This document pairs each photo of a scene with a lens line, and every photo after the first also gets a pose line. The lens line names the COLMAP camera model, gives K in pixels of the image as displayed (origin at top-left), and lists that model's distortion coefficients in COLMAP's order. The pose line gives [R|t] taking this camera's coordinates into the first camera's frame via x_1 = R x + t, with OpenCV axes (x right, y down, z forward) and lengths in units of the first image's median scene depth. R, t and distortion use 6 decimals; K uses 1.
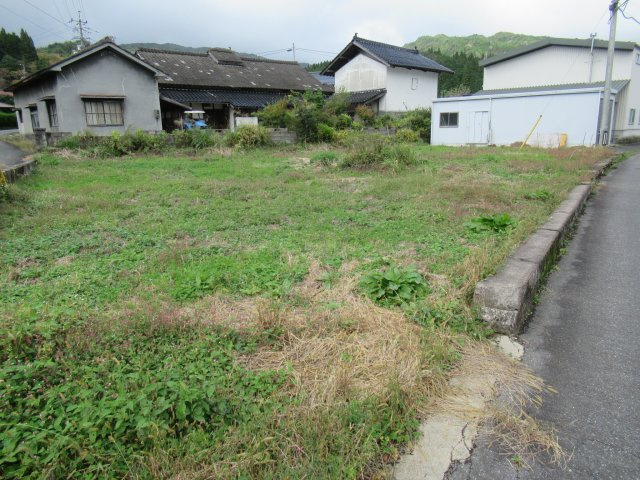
lens RADIAL K [[476.5, 0, 319.4], [0, 476.5, 240.1], [0, 0, 1]] dist [-0.008898, 0.005260]
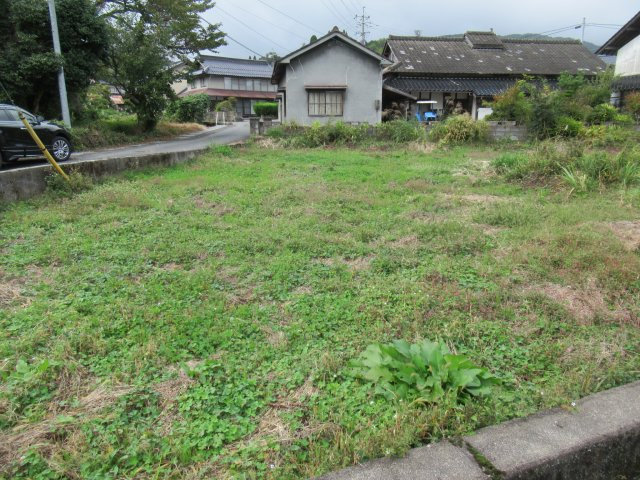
lens RADIAL K [[476.5, 0, 318.9], [0, 476.5, 240.9], [0, 0, 1]] dist [-0.008898, 0.005260]
pose [[0.833927, 0.149393, -0.531270, 0.110680], [-0.139012, 0.988486, 0.059756, -0.034613], [0.534080, 0.024021, 0.845093, 0.135786]]
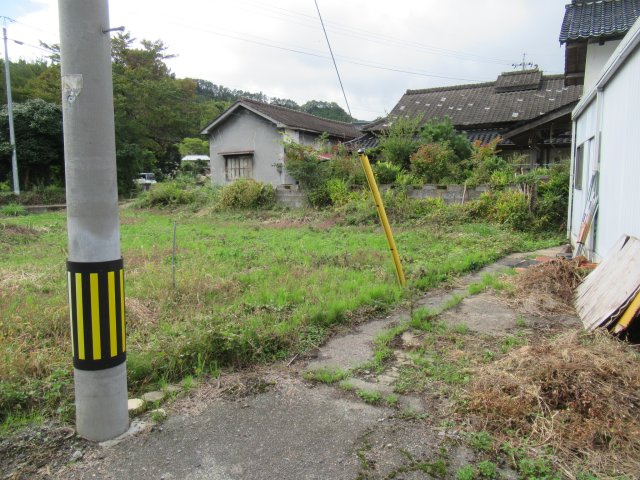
lens RADIAL K [[476.5, 0, 320.2], [0, 476.5, 240.2], [0, 0, 1]] dist [-0.008898, 0.005260]
pose [[0.329349, 0.124394, -0.935978, 0.576919], [-0.210421, 0.976024, 0.055673, -0.196354], [0.920463, 0.178614, 0.347628, 0.780883]]
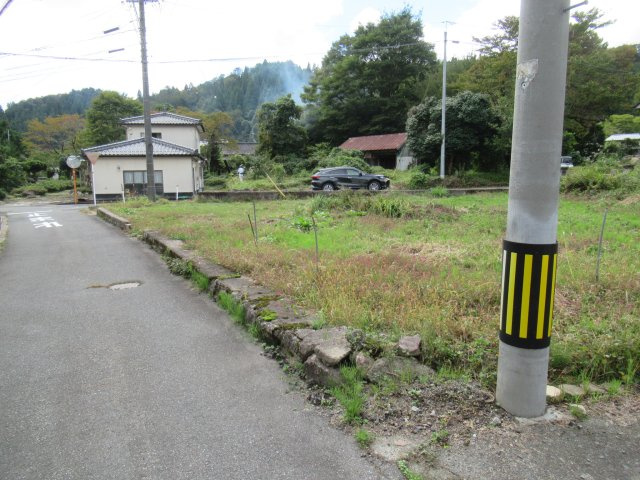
lens RADIAL K [[476.5, 0, 318.1], [0, 476.5, 241.1], [0, 0, 1]] dist [-0.008898, 0.005260]
pose [[-0.459496, 0.148487, -0.875680, 0.578925], [-0.175854, 0.951199, 0.253568, -0.194802], [0.870597, 0.270505, -0.410960, 0.774849]]
